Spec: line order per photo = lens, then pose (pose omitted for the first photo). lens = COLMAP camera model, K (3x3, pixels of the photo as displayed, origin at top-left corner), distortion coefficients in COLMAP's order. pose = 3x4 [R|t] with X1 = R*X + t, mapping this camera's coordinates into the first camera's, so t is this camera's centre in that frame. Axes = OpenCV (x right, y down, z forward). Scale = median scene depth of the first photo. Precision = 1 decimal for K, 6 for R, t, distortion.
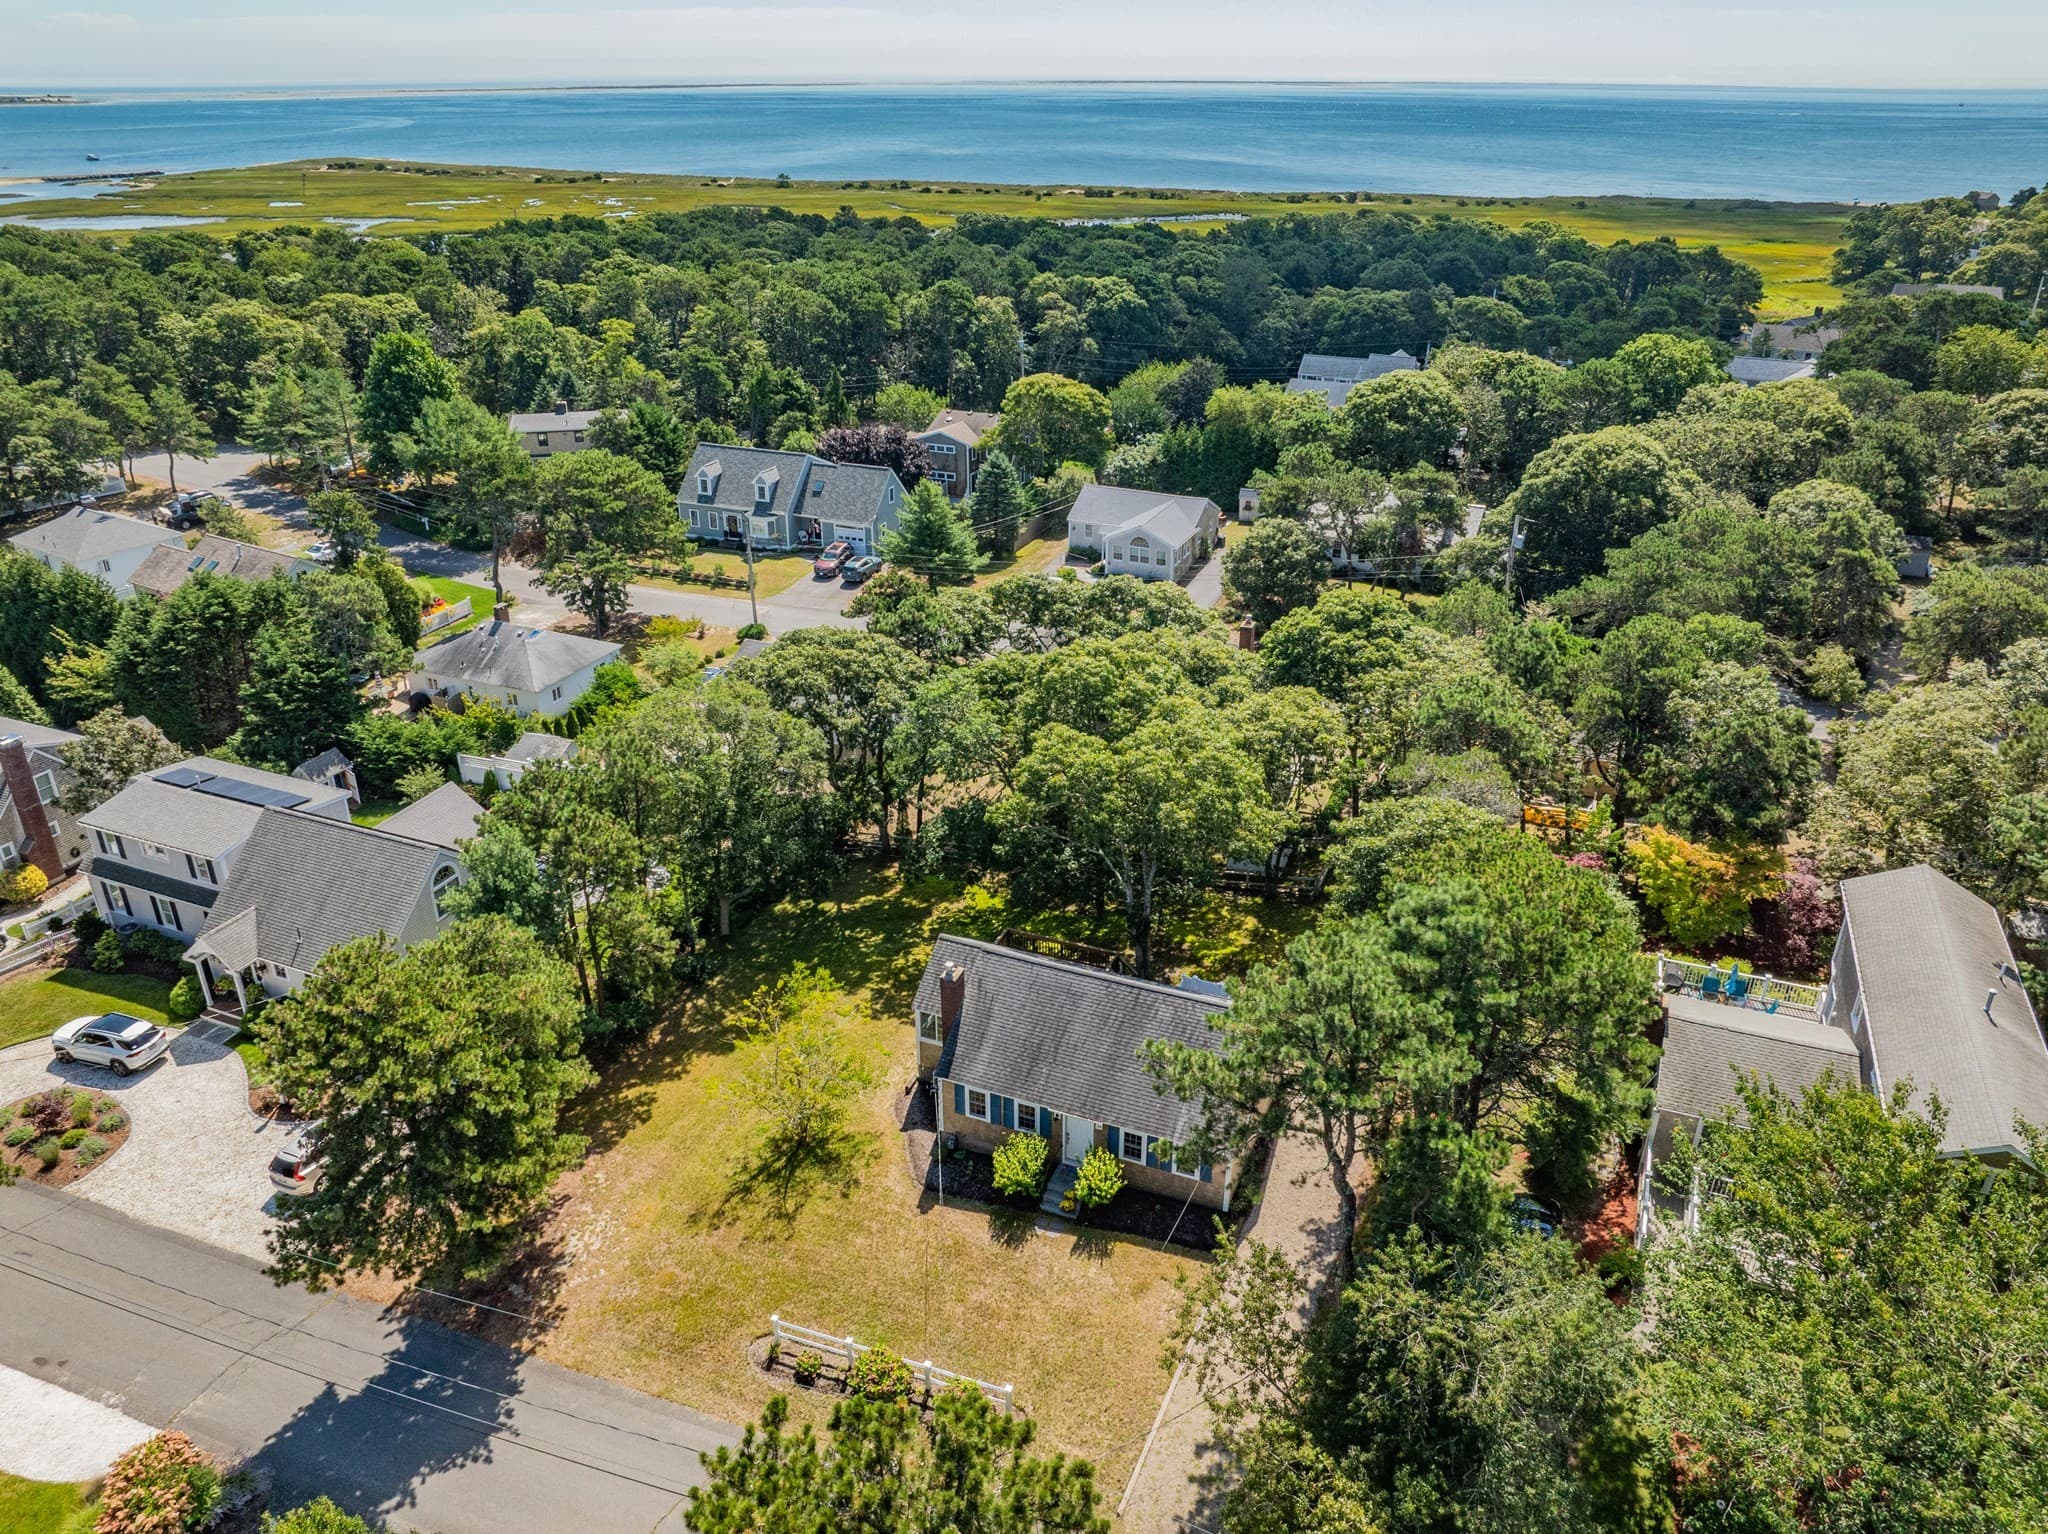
lens RADIAL K [[1446.9, 0, 1031.5], [0, 1446.9, 768.3], [0, 0, 1]] dist [-0.046749, 0.015809]
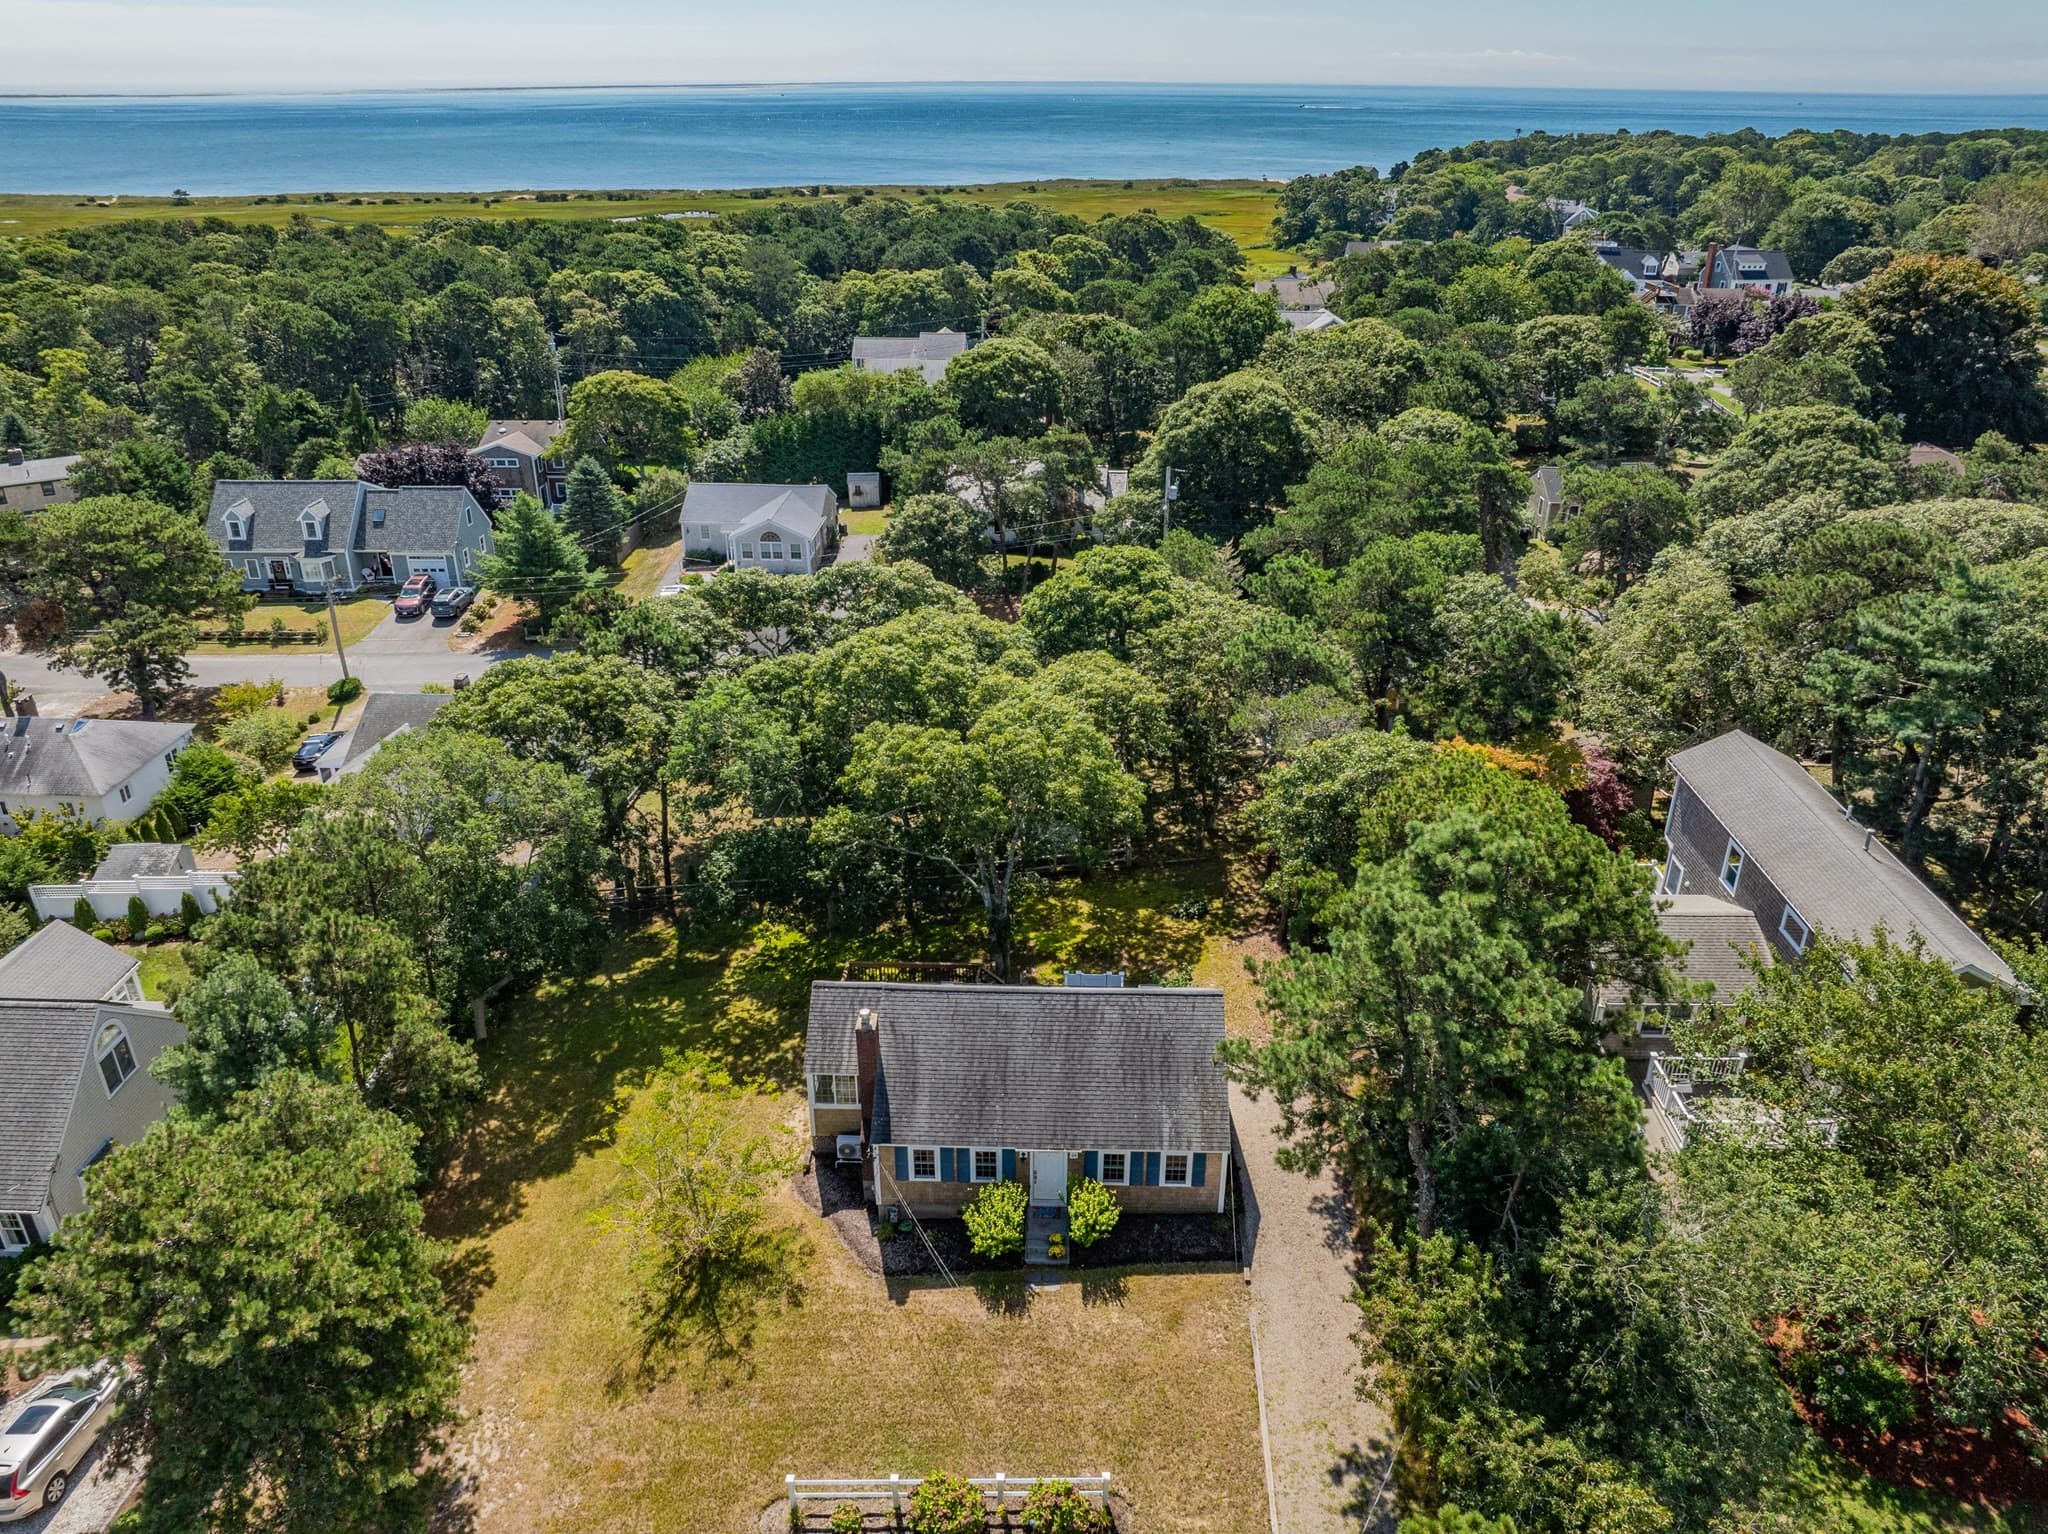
lens RADIAL K [[1446.9, 0, 1026.2], [0, 1446.9, 763.2], [0, 0, 1]] dist [-0.046749, 0.015809]
pose [[0.934645, -0.153759, 0.320620, -0.164197], [0.155337, 0.987642, 0.020817, -0.009604], [-0.319858, 0.030347, 0.946979, 0.114672]]
